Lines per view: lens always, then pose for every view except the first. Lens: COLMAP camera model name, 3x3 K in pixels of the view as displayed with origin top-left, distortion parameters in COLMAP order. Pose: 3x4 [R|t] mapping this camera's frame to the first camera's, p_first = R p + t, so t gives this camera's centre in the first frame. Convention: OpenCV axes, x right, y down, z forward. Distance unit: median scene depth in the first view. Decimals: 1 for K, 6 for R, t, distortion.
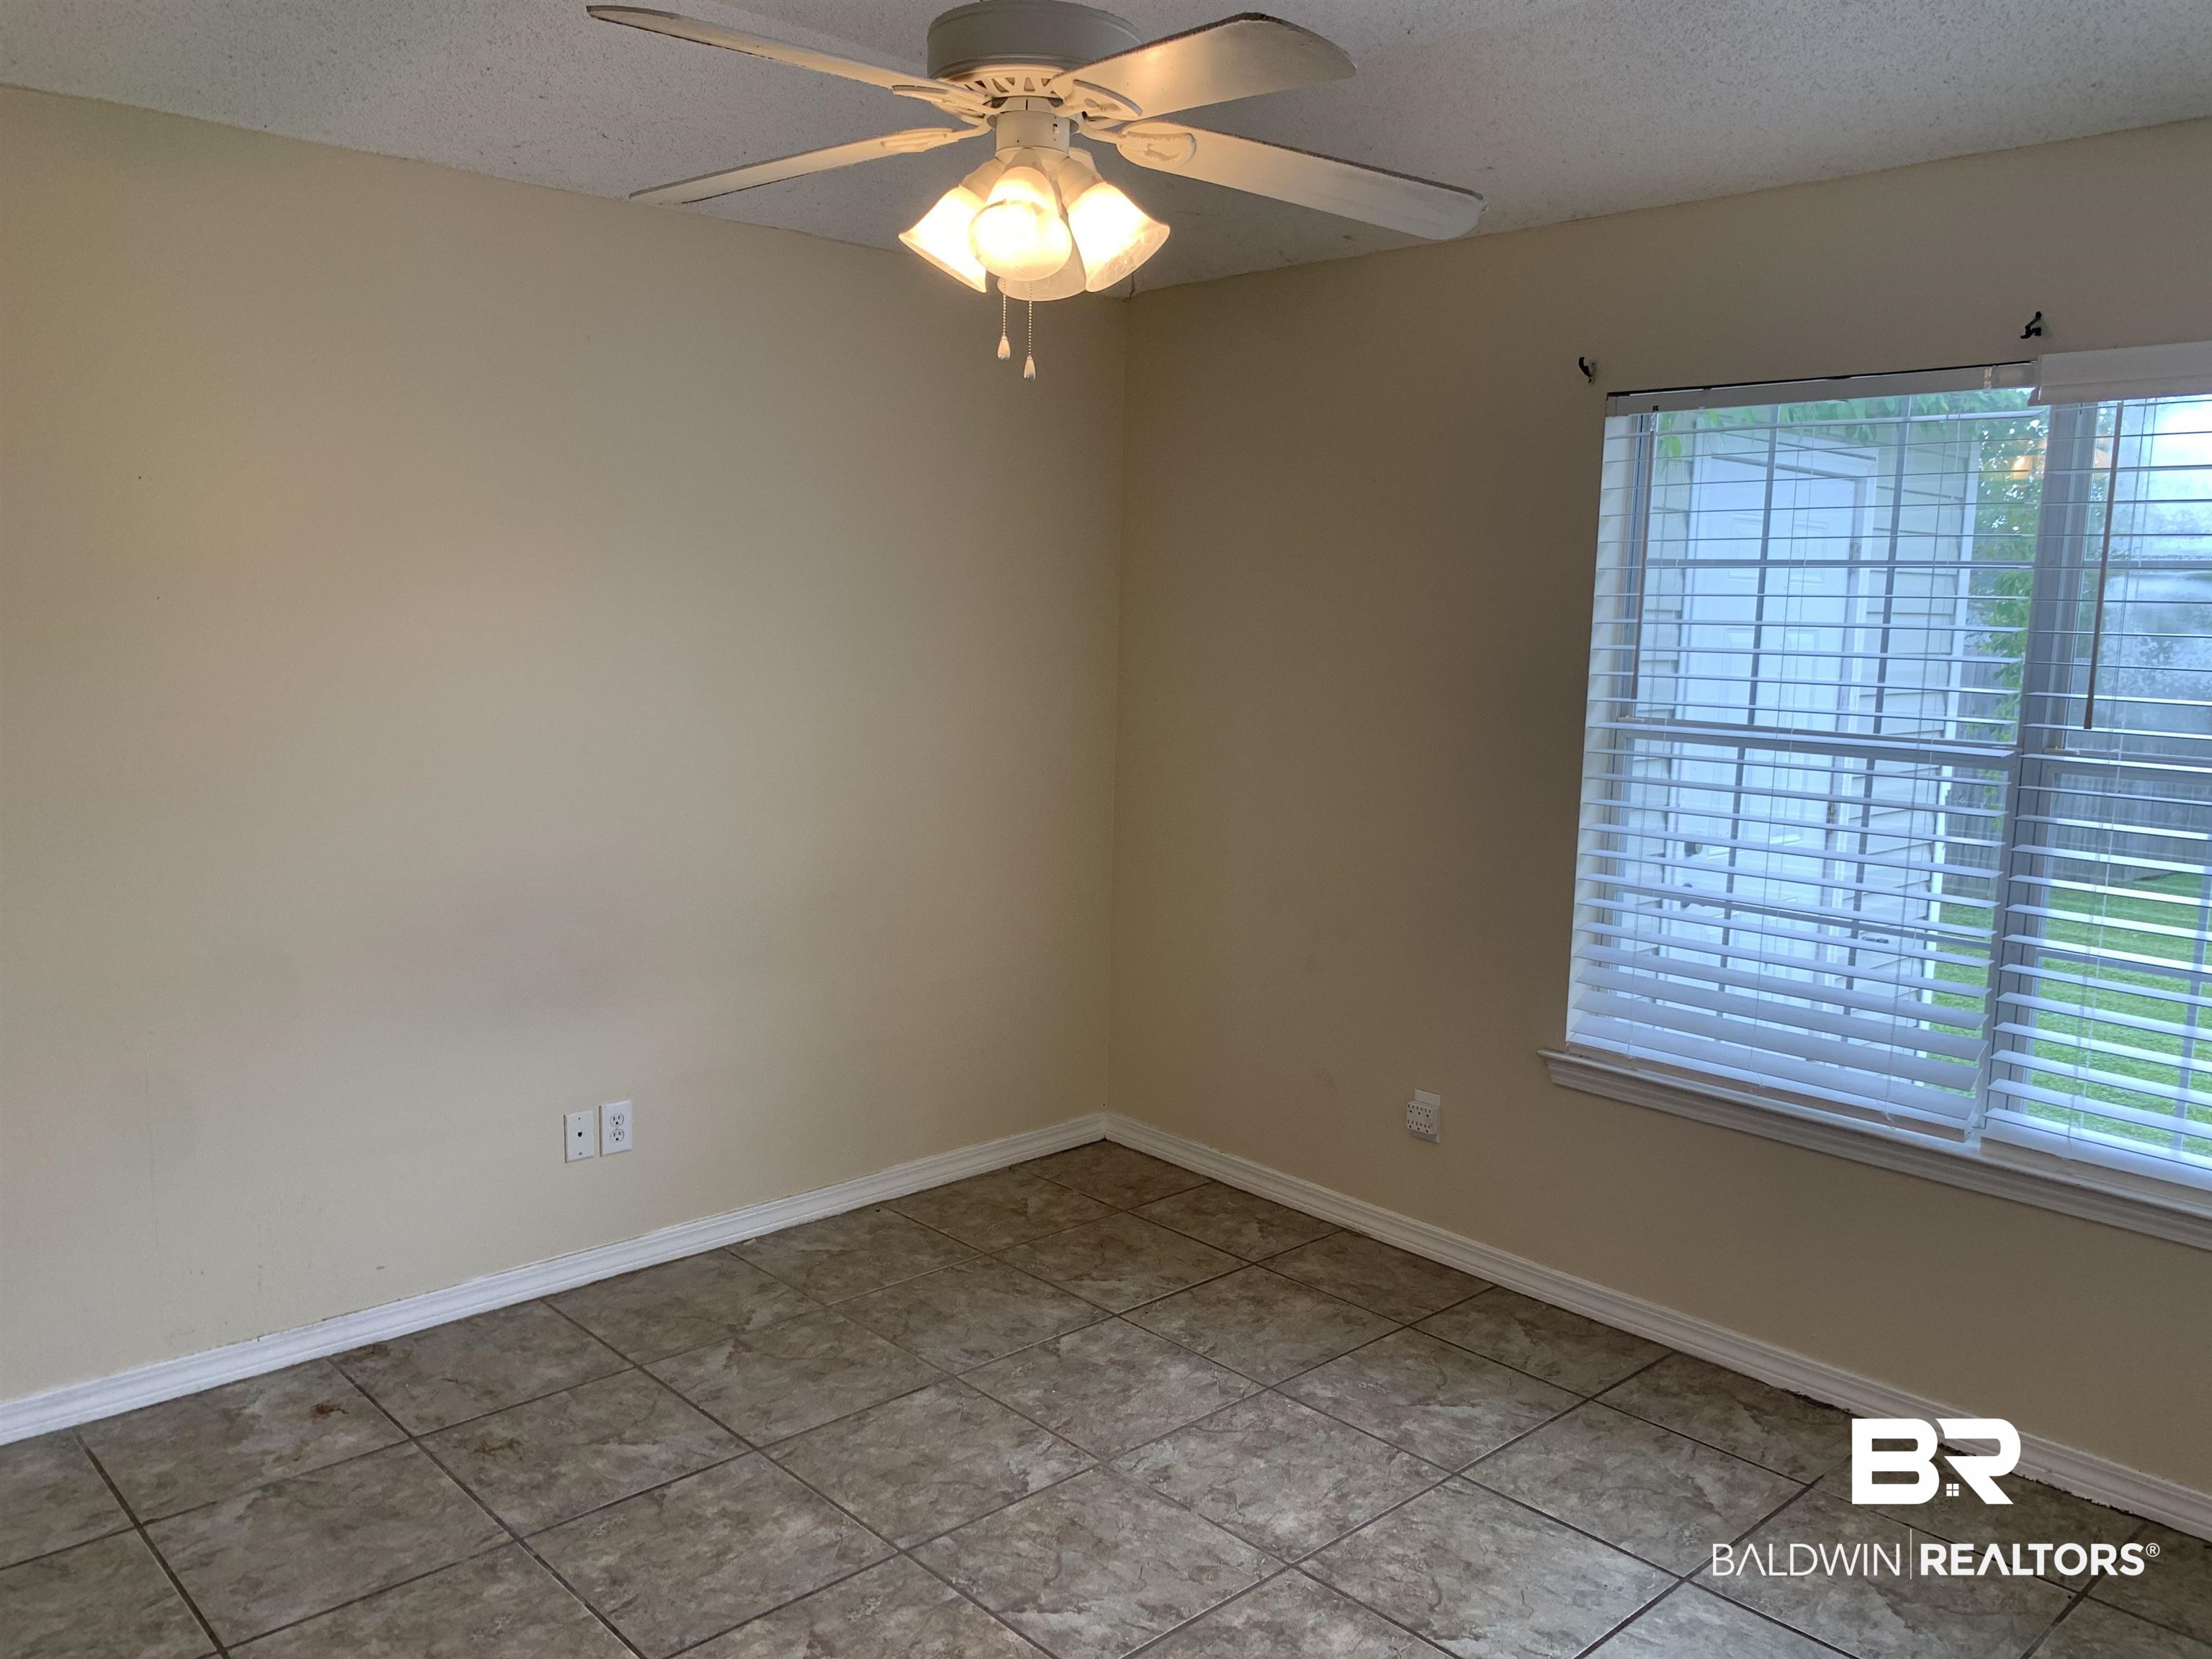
lens RADIAL K [[1716.2, 0, 1106.0], [0, 1716.2, 829.5], [0, 0, 1]] dist [0.095884, -0.132198]
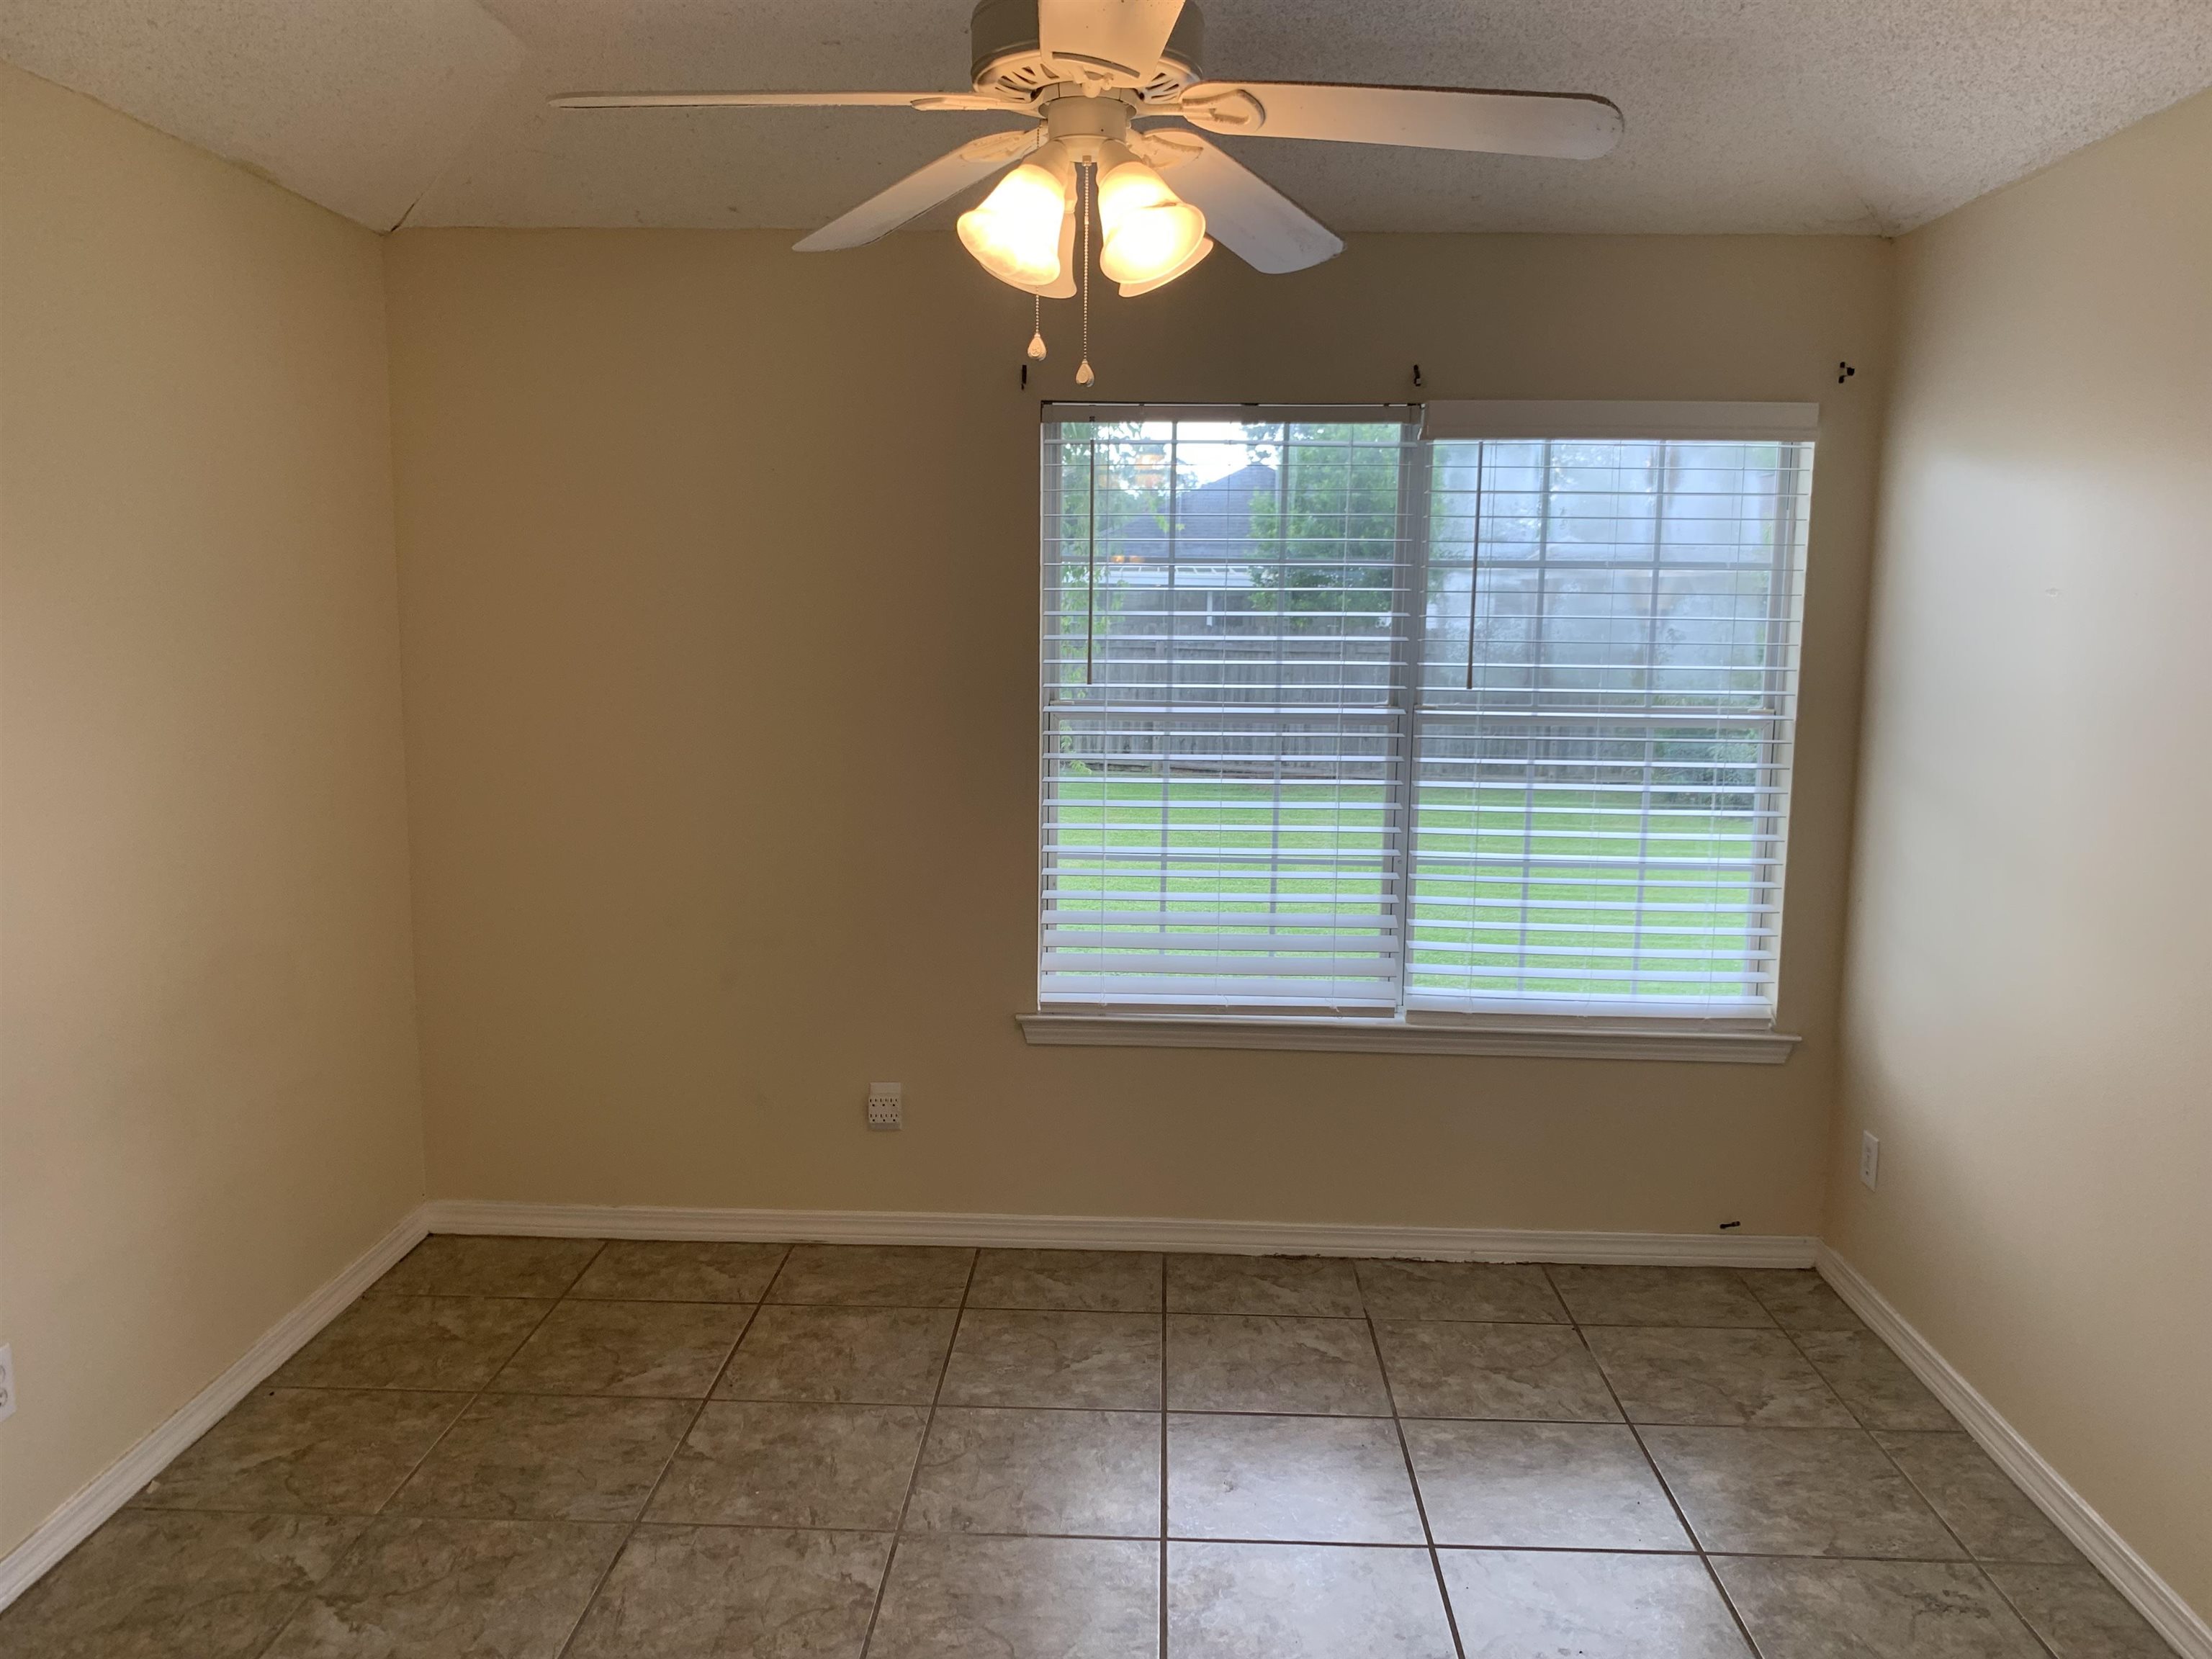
lens RADIAL K [[1733.8, 0, 1100.4], [0, 1733.8, 813.0], [0, 0, 1]] dist [0.099929, -0.119613]
pose [[0.717615, -0.107542, 0.688086, -0.455350], [0.100557, 0.993653, 0.050428, -0.047655], [-0.689142, 0.033004, 0.723875, 0.195897]]
